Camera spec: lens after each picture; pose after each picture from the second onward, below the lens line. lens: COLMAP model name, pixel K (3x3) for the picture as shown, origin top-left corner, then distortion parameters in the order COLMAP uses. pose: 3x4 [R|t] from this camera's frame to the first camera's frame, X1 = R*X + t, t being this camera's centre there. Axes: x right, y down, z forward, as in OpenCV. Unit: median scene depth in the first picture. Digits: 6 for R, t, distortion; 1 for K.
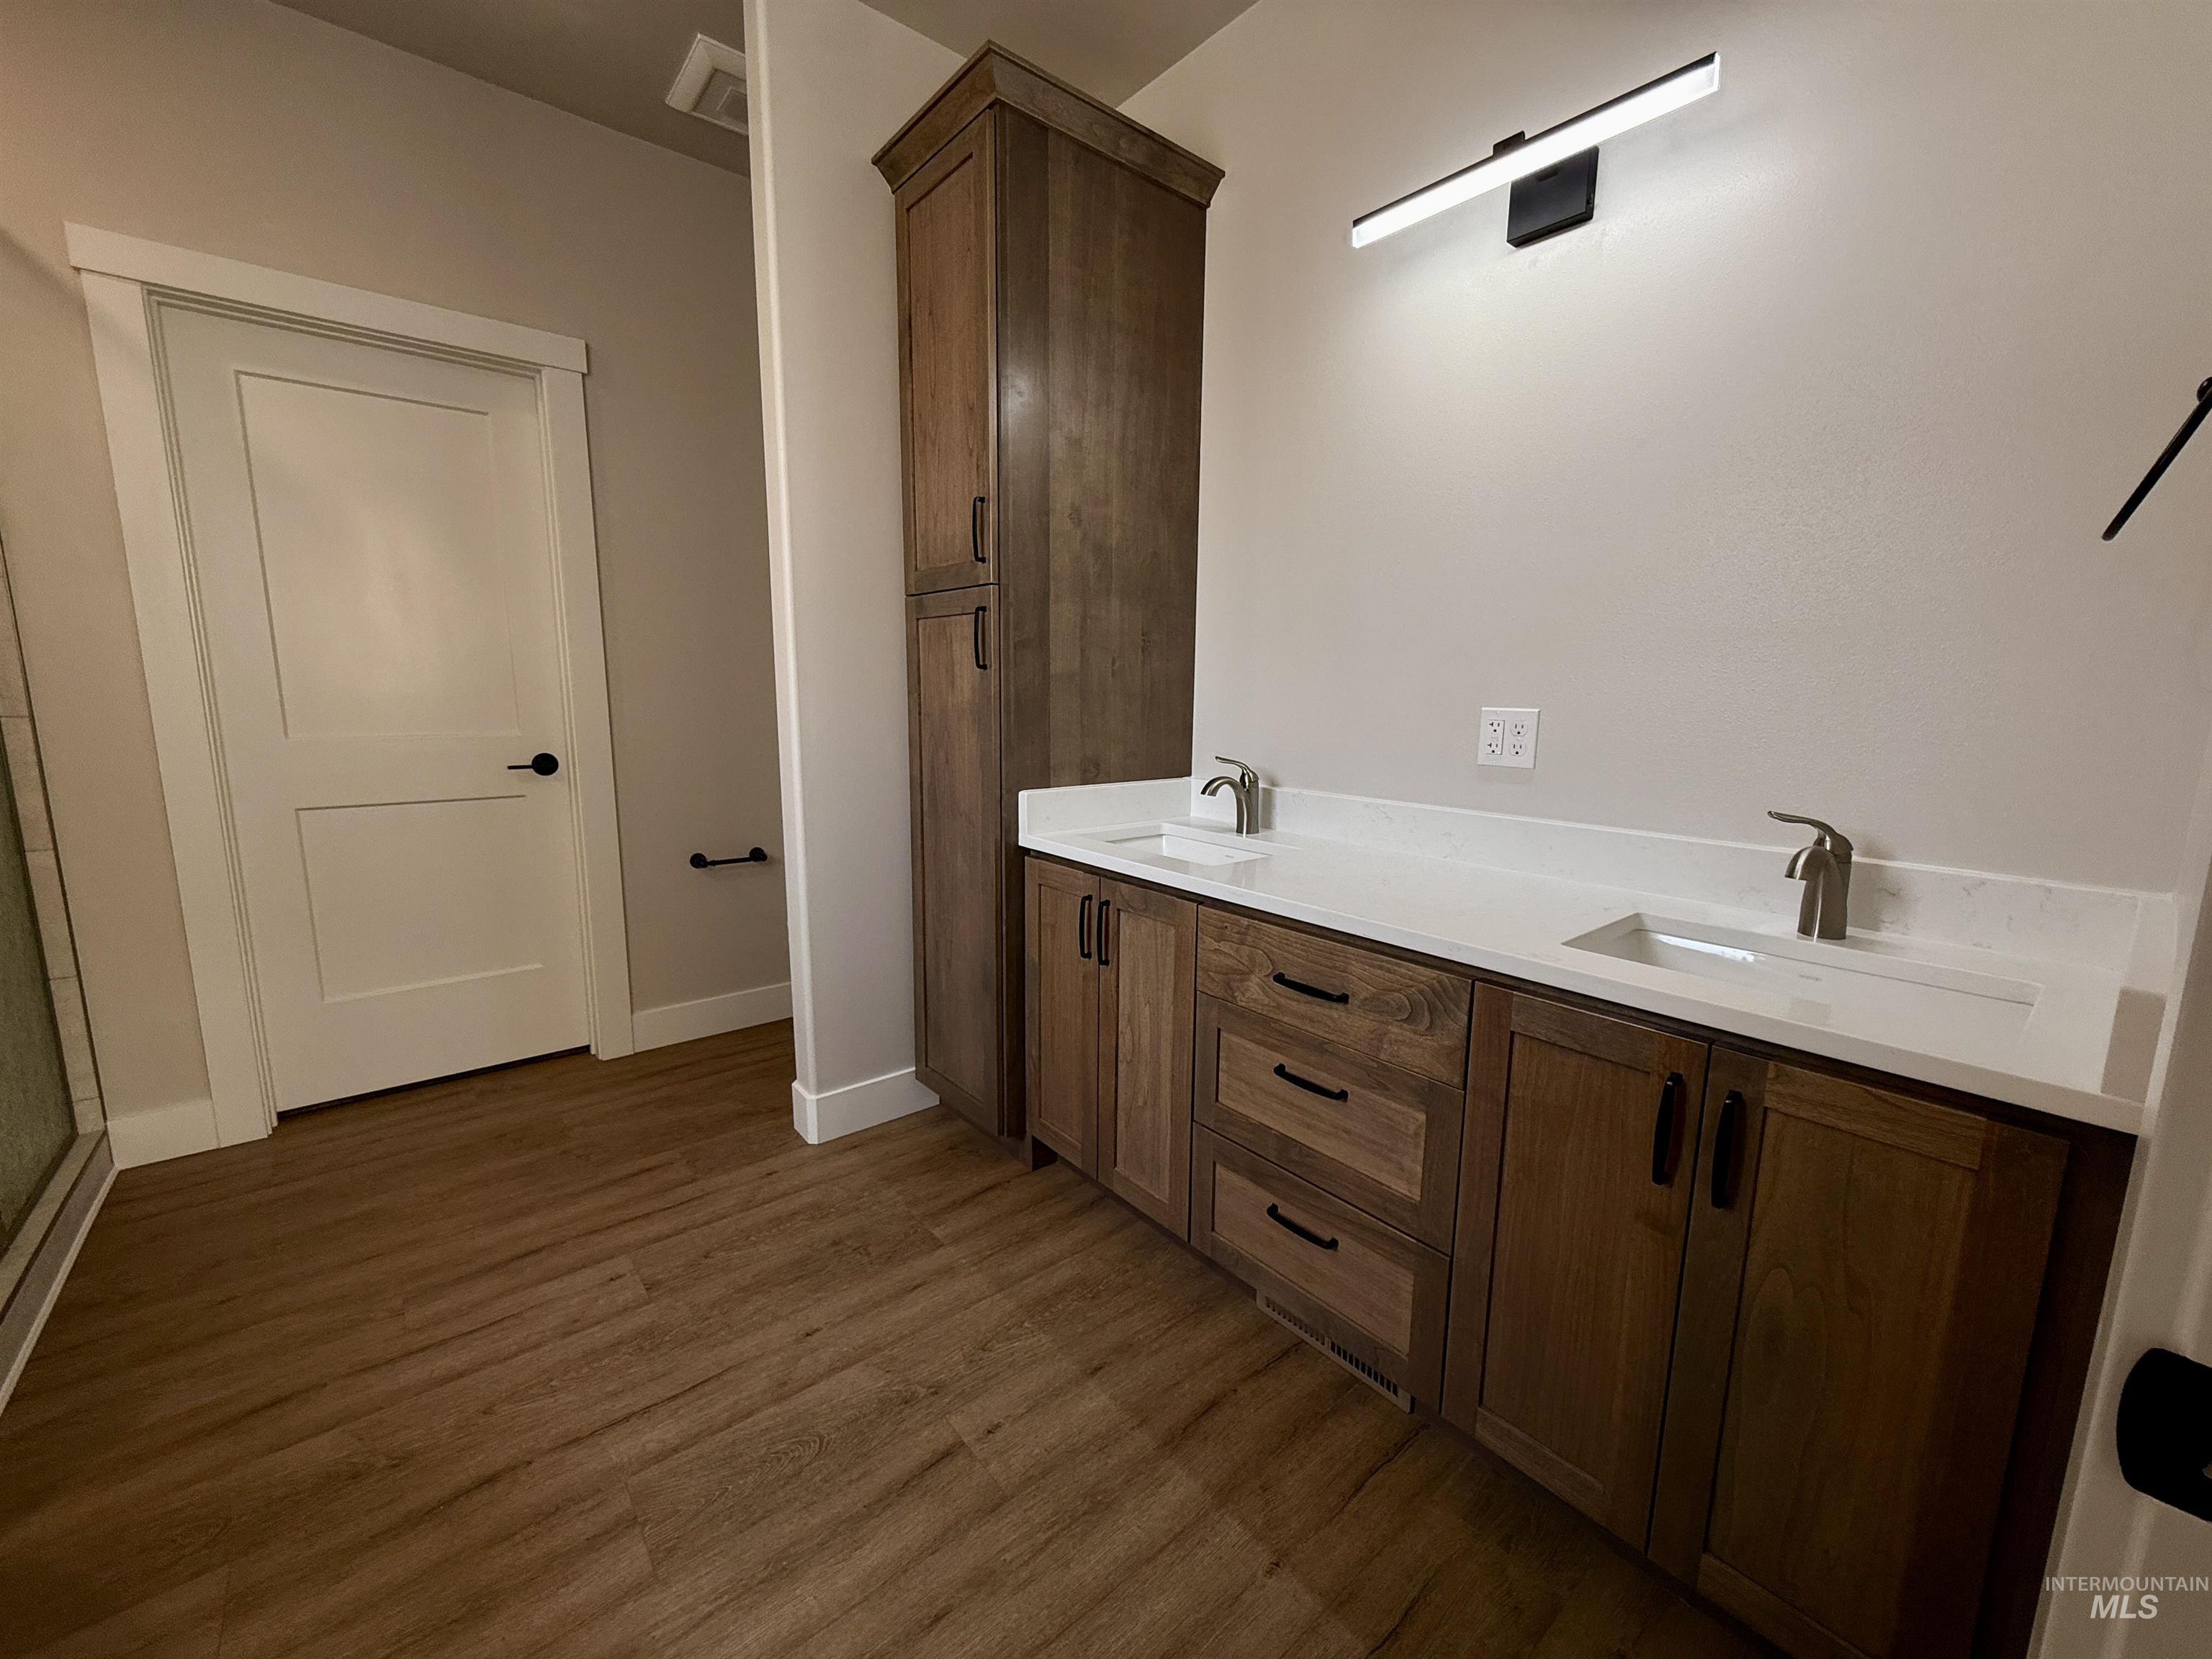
lens RADIAL K [[880.5, 0, 1113.9], [0, 880.5, 834.4], [0, 0, 1]] dist [0.000494, -0.000108]
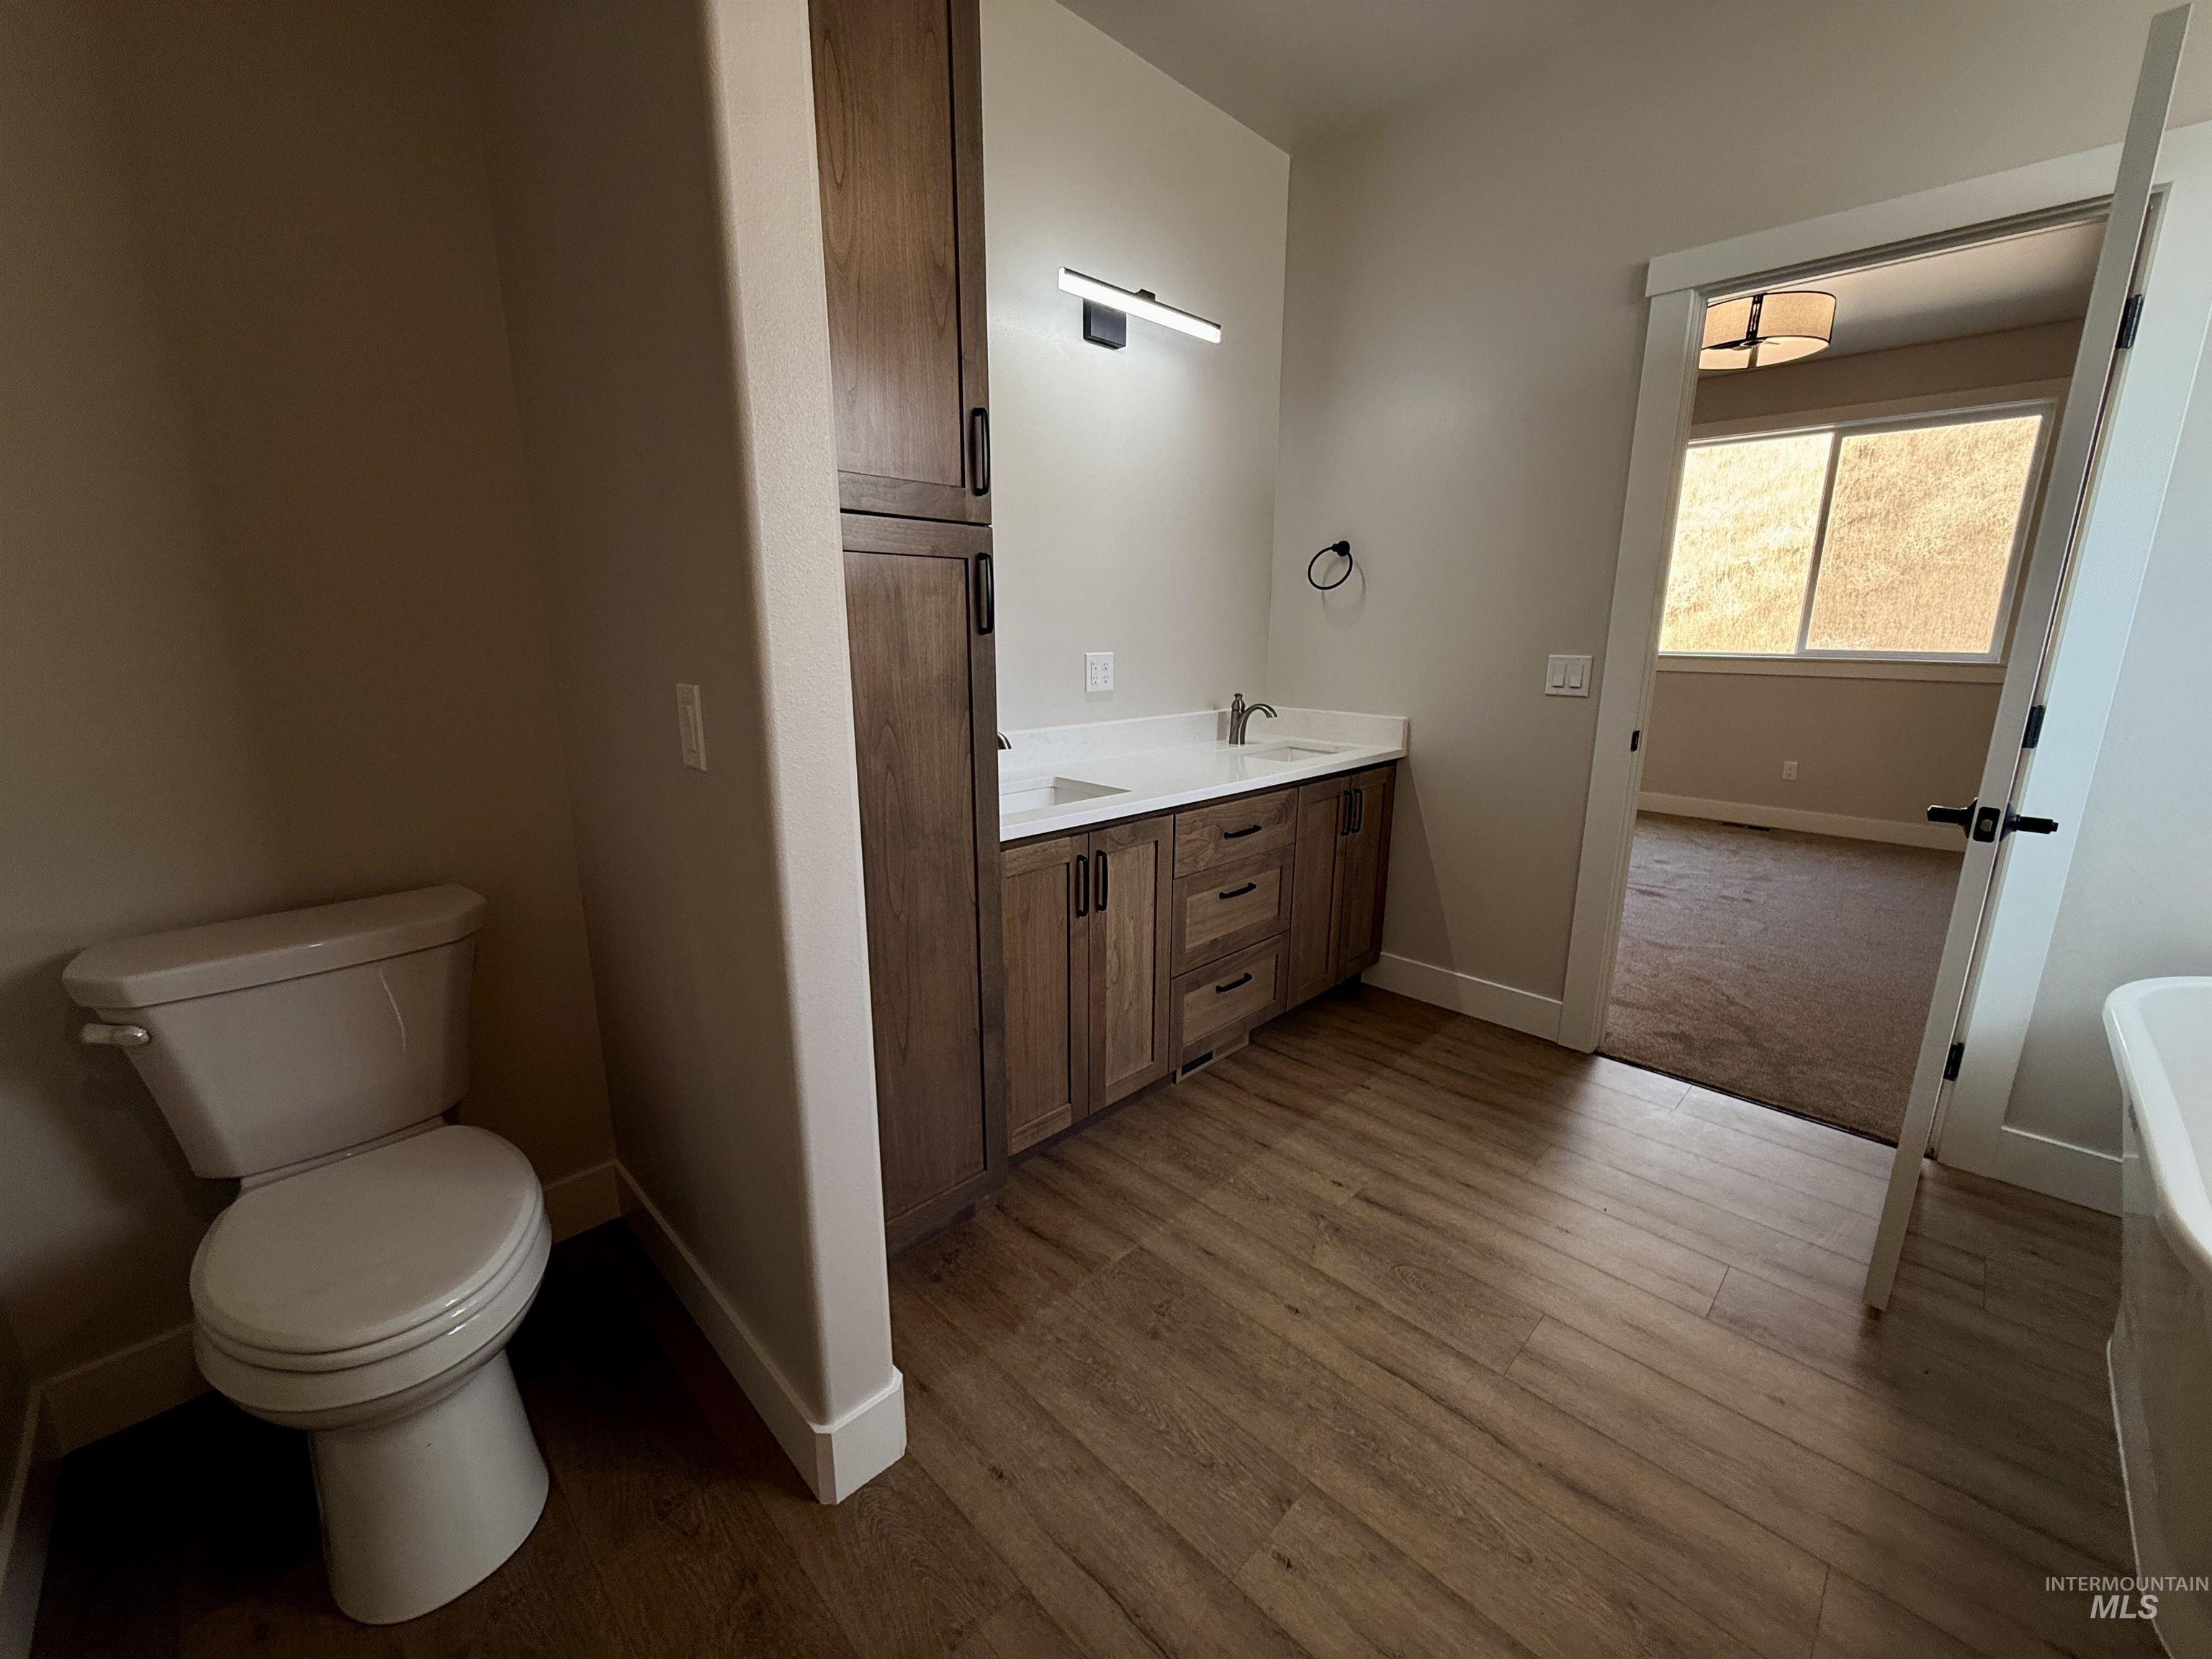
lens RADIAL K [[880.5, 0, 1106.1], [0, 880.5, 835.1], [0, 0, 1]] dist [0.000494, -0.000108]
pose [[-0.084711, -0.244776, 0.965872, -1.207396], [0.161808, 0.953110, 0.255733, -0.250148], [-0.983180, 0.177949, -0.041132, 1.199874]]
